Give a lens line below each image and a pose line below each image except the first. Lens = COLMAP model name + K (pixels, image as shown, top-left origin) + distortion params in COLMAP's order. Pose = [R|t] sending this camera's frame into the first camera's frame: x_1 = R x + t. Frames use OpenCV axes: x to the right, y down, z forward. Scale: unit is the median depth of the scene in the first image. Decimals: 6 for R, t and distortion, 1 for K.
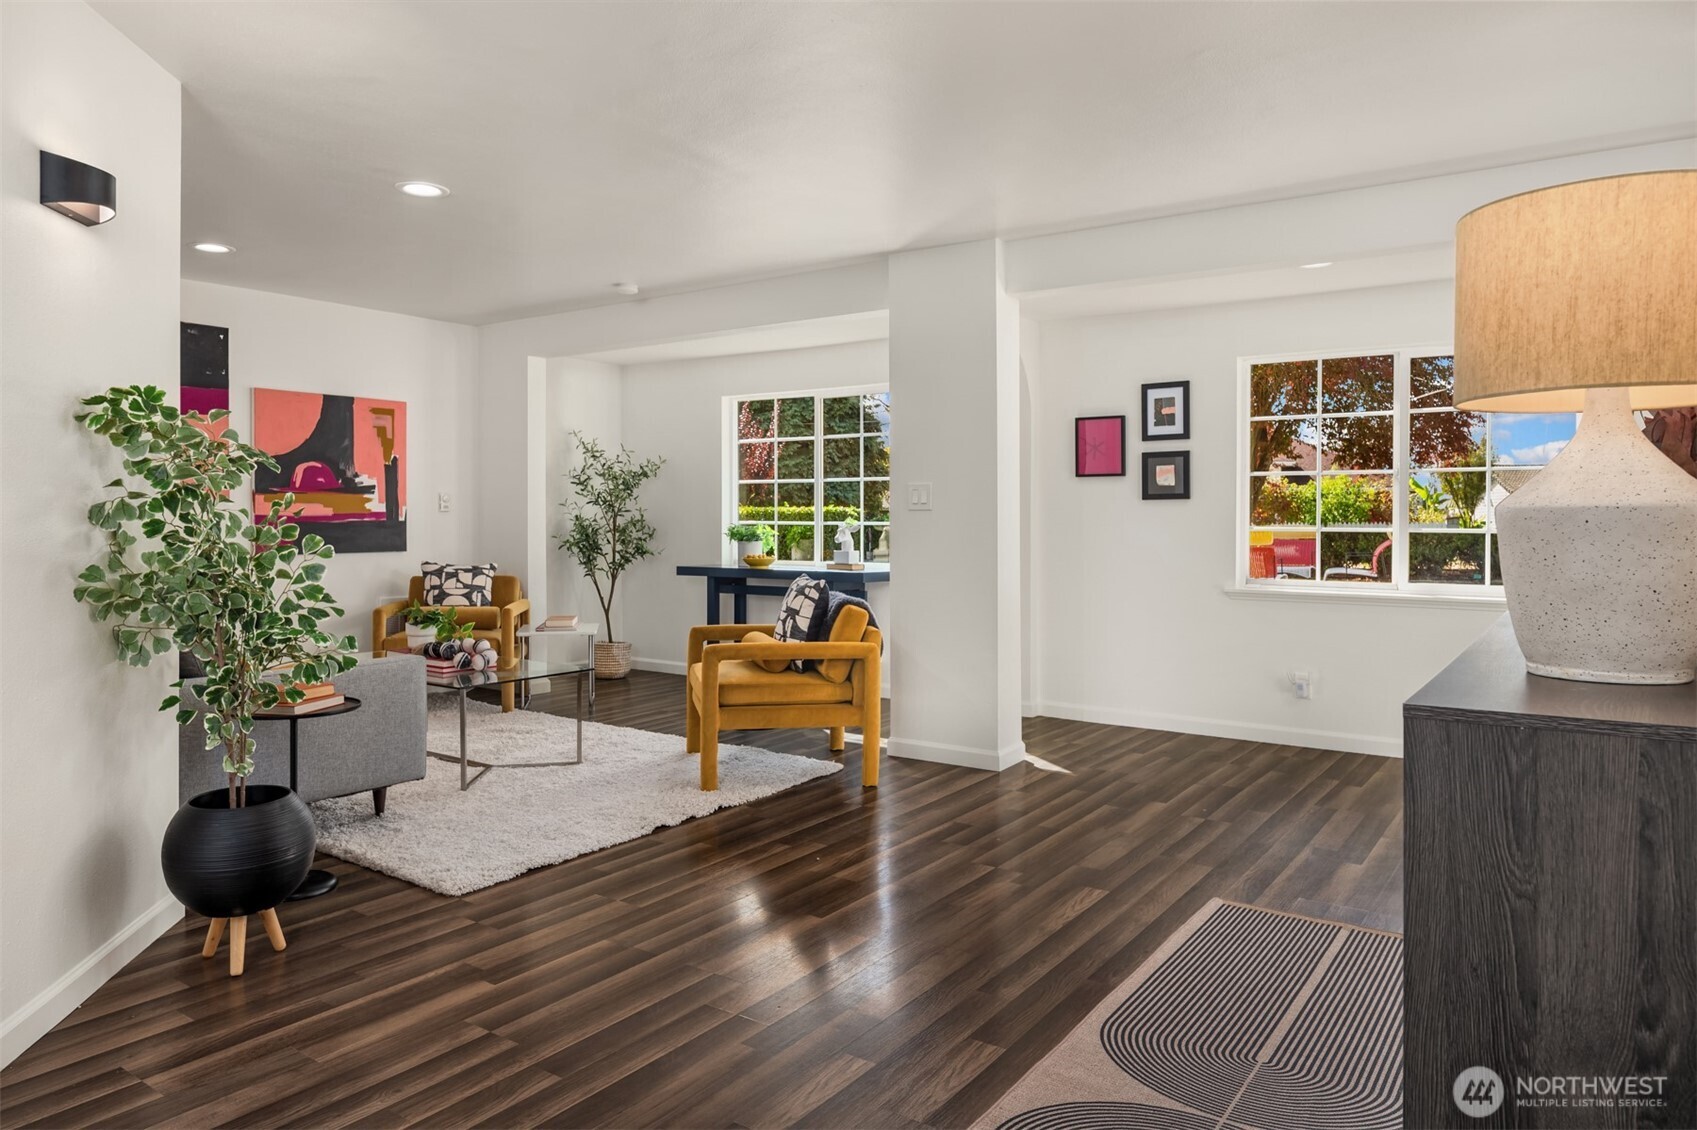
lens RADIAL K [[1115.8, 0, 830.3], [0, 1115.8, 524.9], [0, 0, 1]] dist [0.004987, -0.013024]
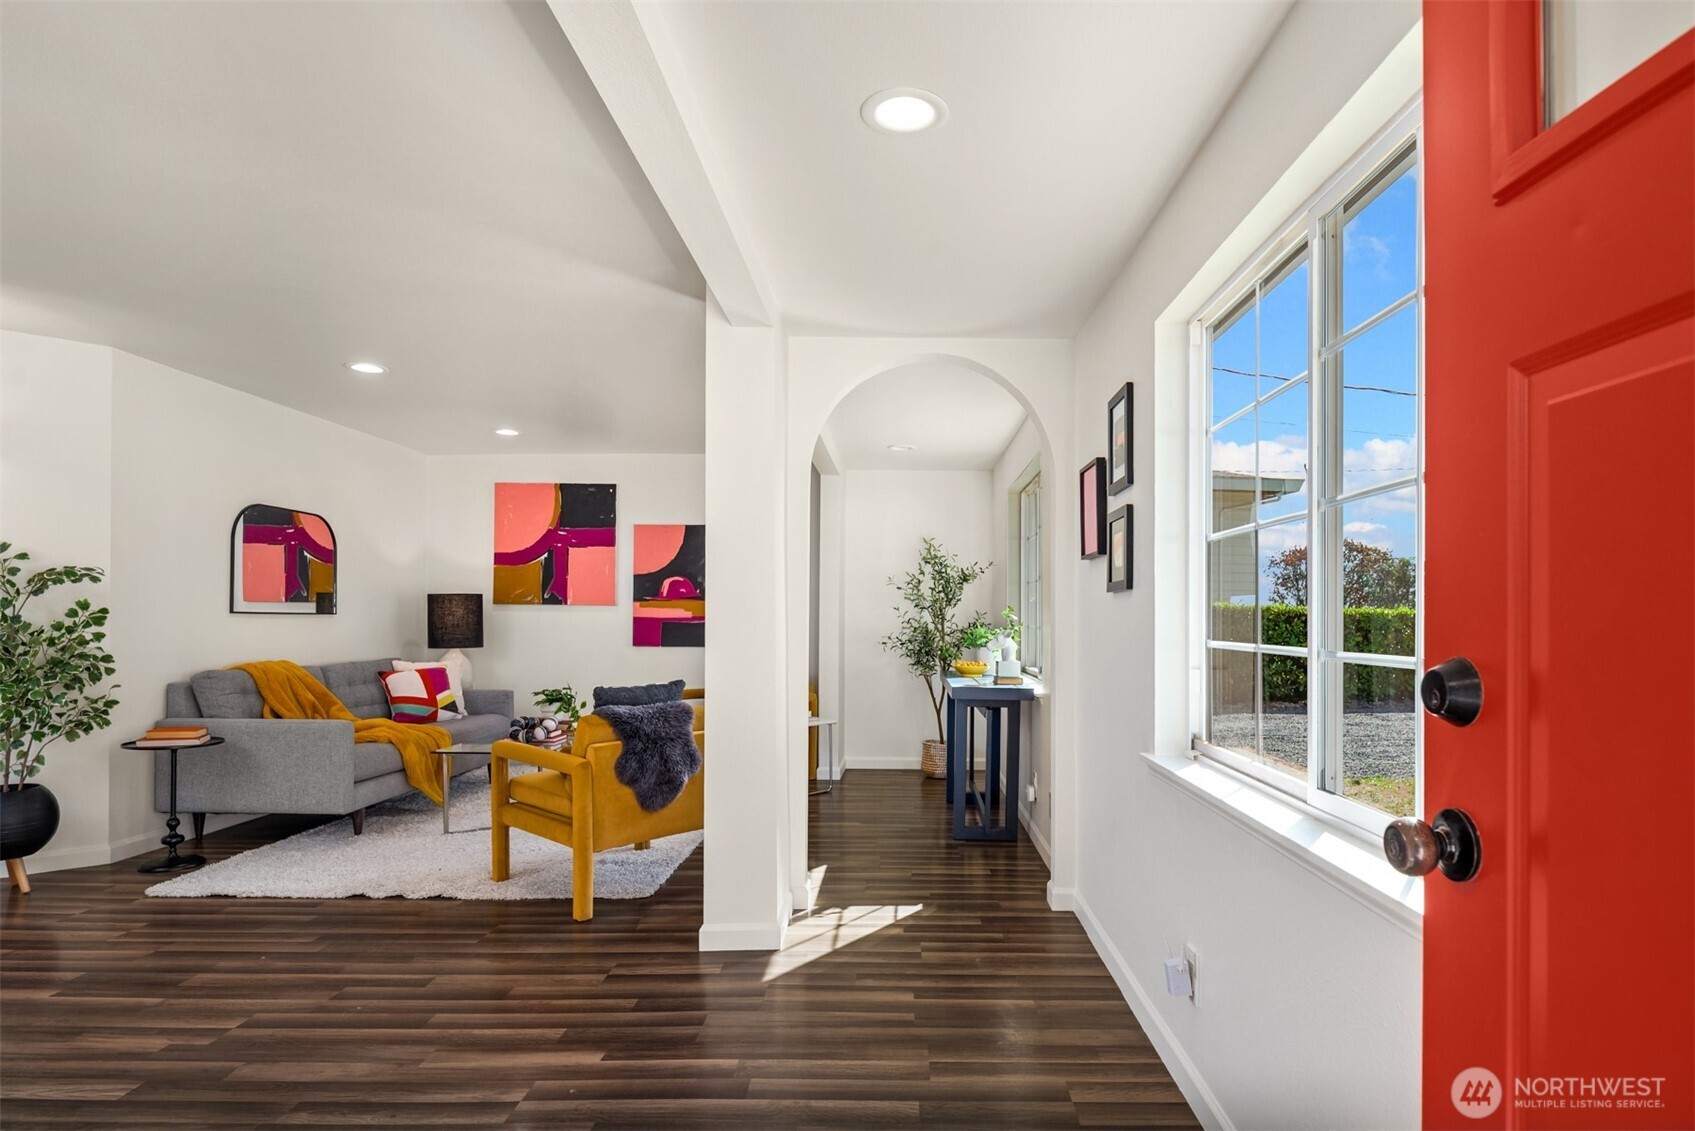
lens RADIAL K [[921.9, 0, 881.5], [0, 921.9, 627.4], [0, 0, 1]] dist [-0.000971, -0.005570]
pose [[0.585631, 0.010463, -0.810510, 0.616342], [-0.013251, 0.999907, 0.003333, -0.003916], [0.810469, 0.008788, 0.585715, 0.609779]]
